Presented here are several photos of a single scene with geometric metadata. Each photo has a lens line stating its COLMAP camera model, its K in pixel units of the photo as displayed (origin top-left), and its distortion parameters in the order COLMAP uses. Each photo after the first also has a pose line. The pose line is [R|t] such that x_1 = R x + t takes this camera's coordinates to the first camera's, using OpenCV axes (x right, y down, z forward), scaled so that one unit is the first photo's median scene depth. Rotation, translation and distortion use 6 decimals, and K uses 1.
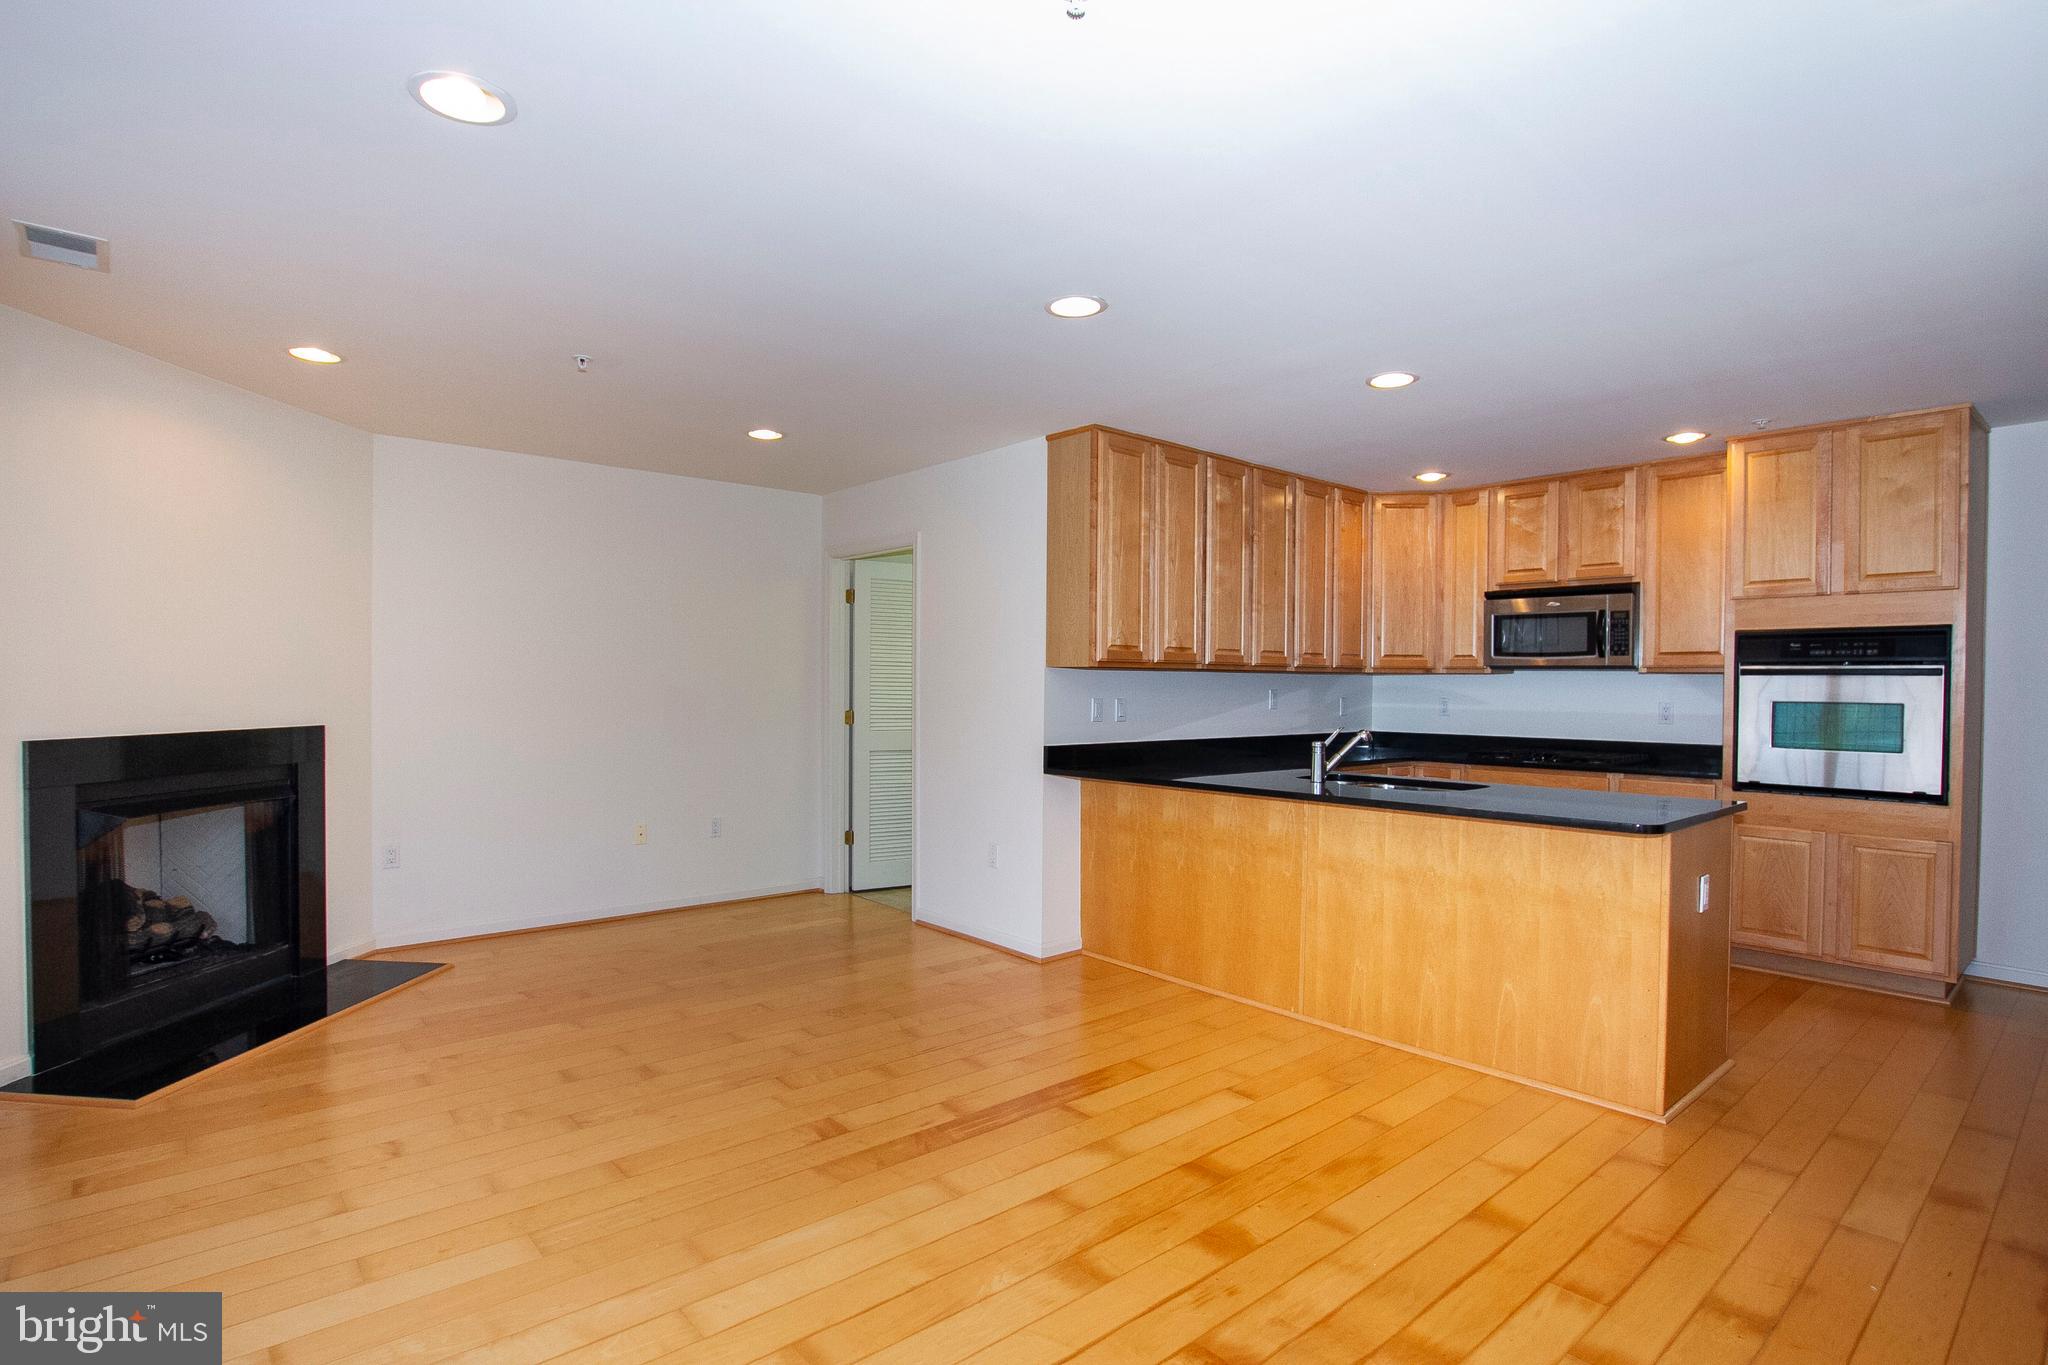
lens RADIAL K [[1015.5, 0, 1010.3], [0, 1015.5, 691.3], [0, 0, 1]] dist [-0.038057, 0.006329]
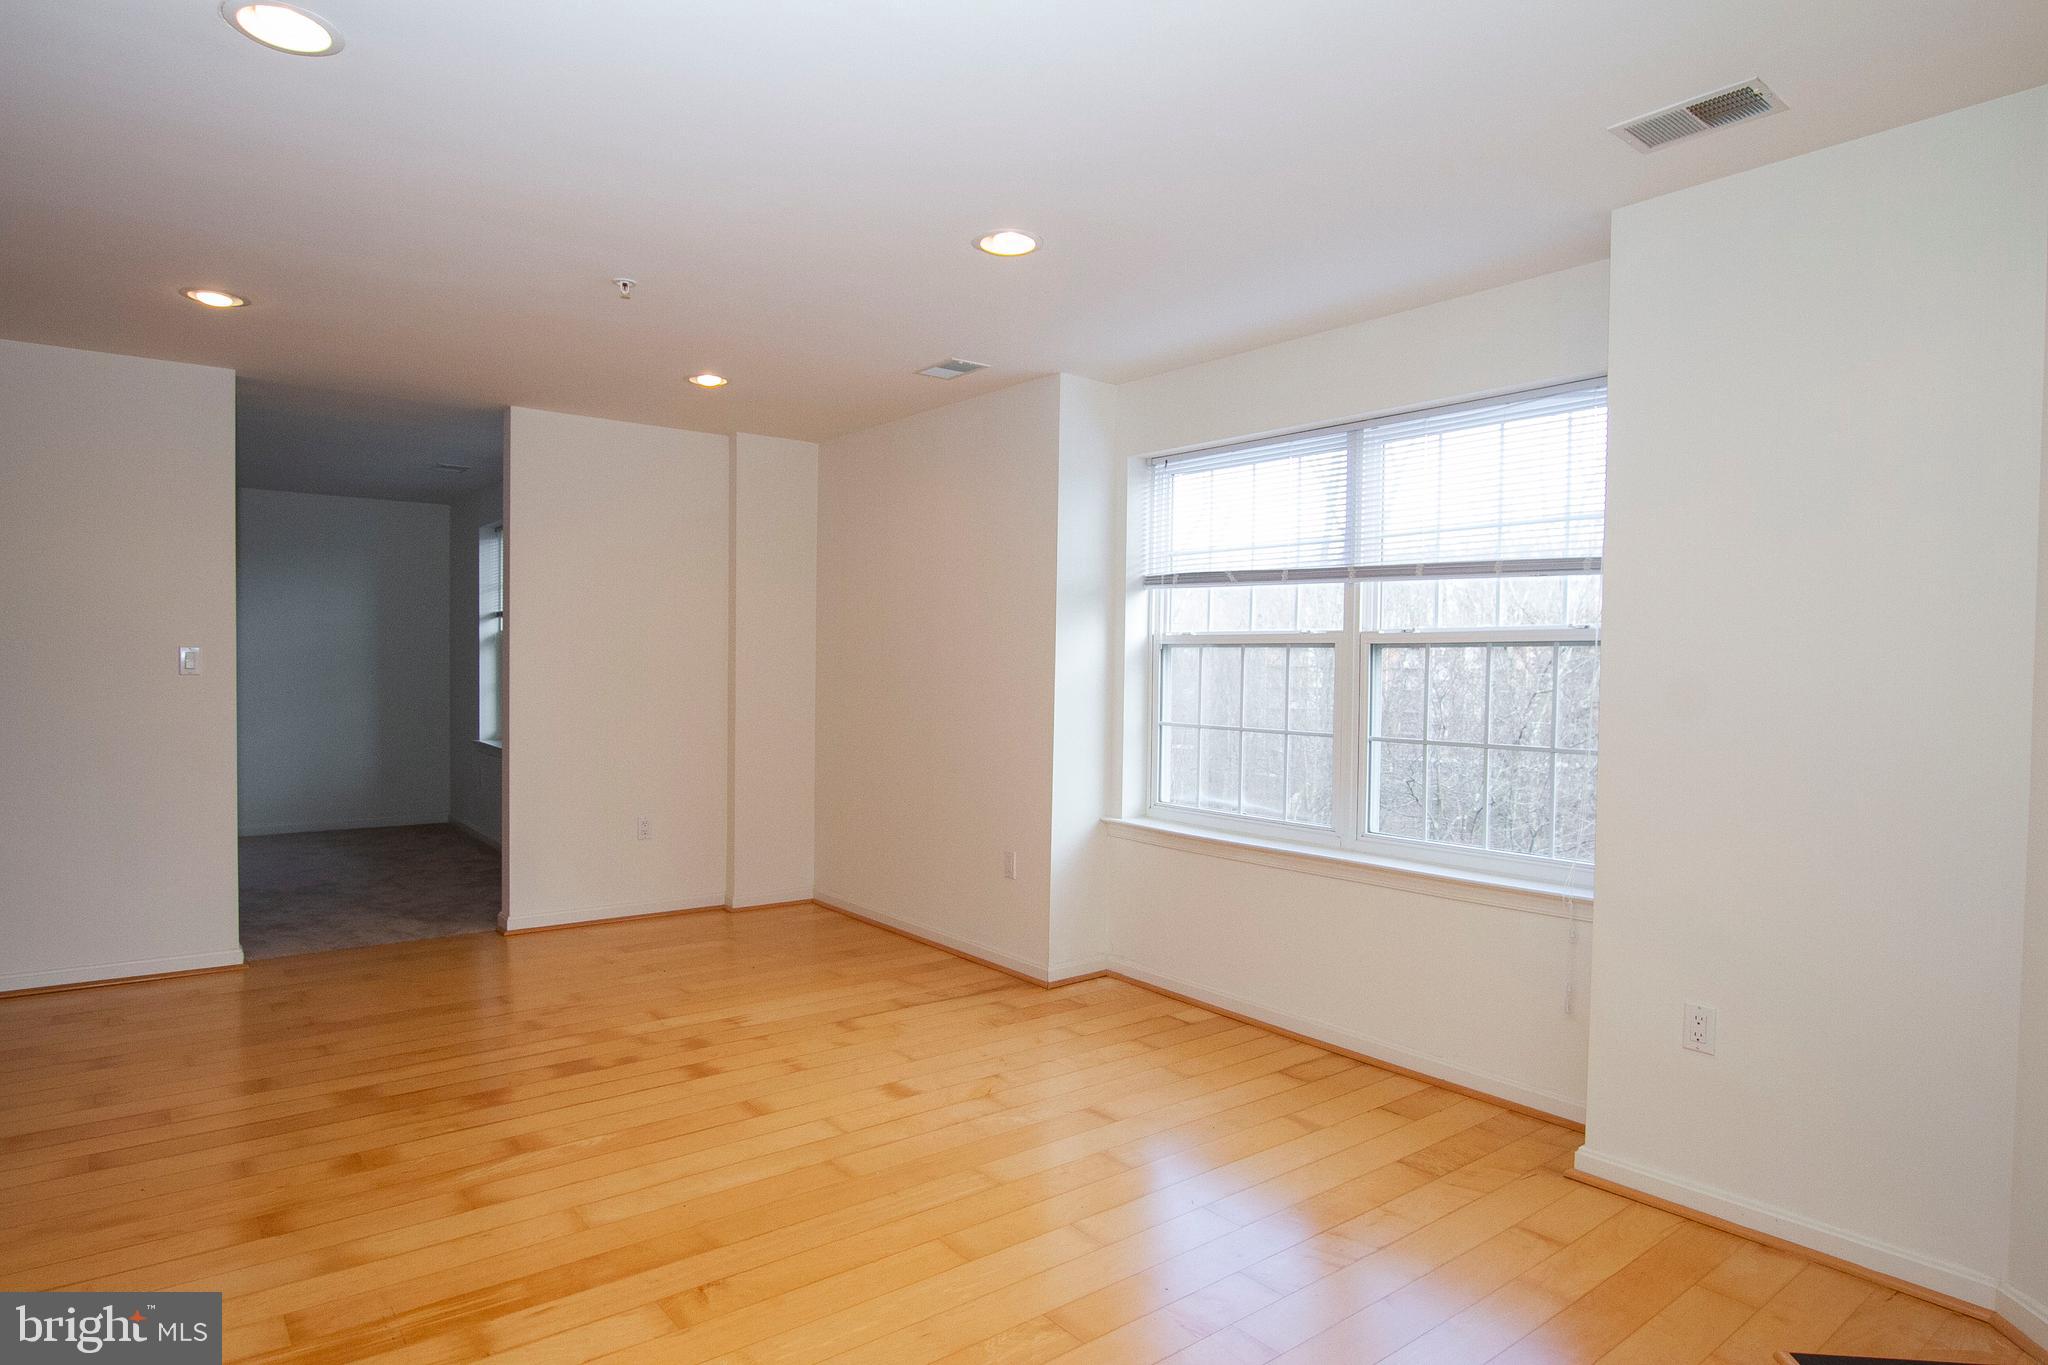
lens RADIAL K [[1133.5, 0, 1005.3], [0, 1133.5, 697.7], [0, 0, 1]] dist [-0.054155, -0.000923]
pose [[-0.998561, -0.025285, 0.047299, -0.285460], [-0.023734, 0.999171, 0.033061, -0.007152], [-0.048096, 0.031891, -0.998333, 1.170325]]
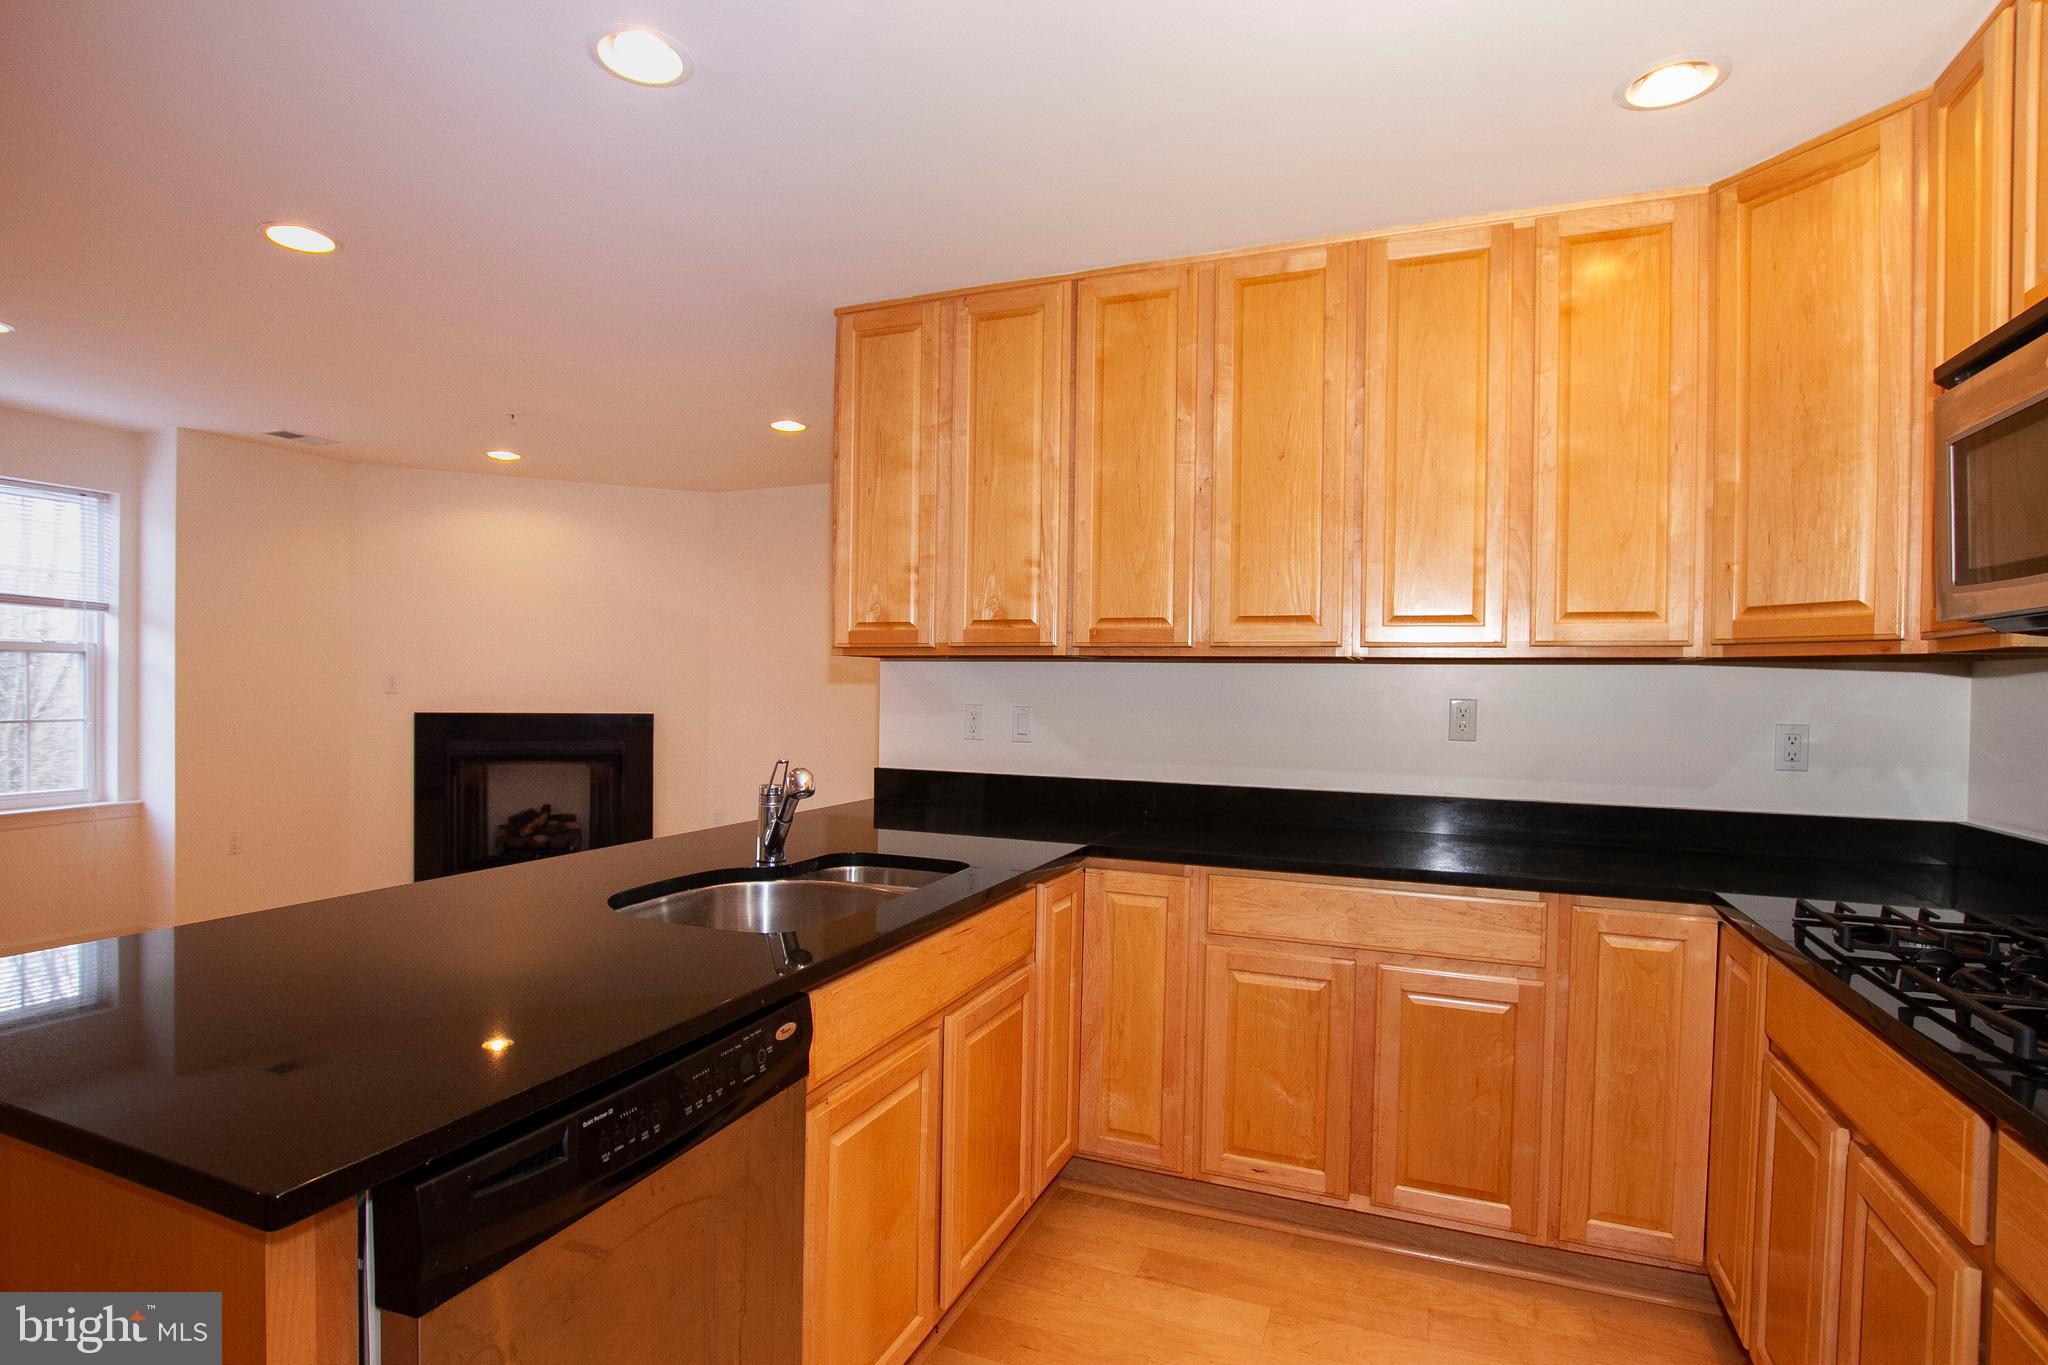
lens RADIAL K [[1015.5, 0, 1024.3], [0, 1015.5, 698.6], [0, 0, 1]] dist [-0.038057, 0.006329]
pose [[0.461593, 0.011337, -0.887020, 0.788801], [-0.016671, 0.999853, 0.004104, 0.000322], [0.886935, 0.012893, 0.461714, 0.824809]]
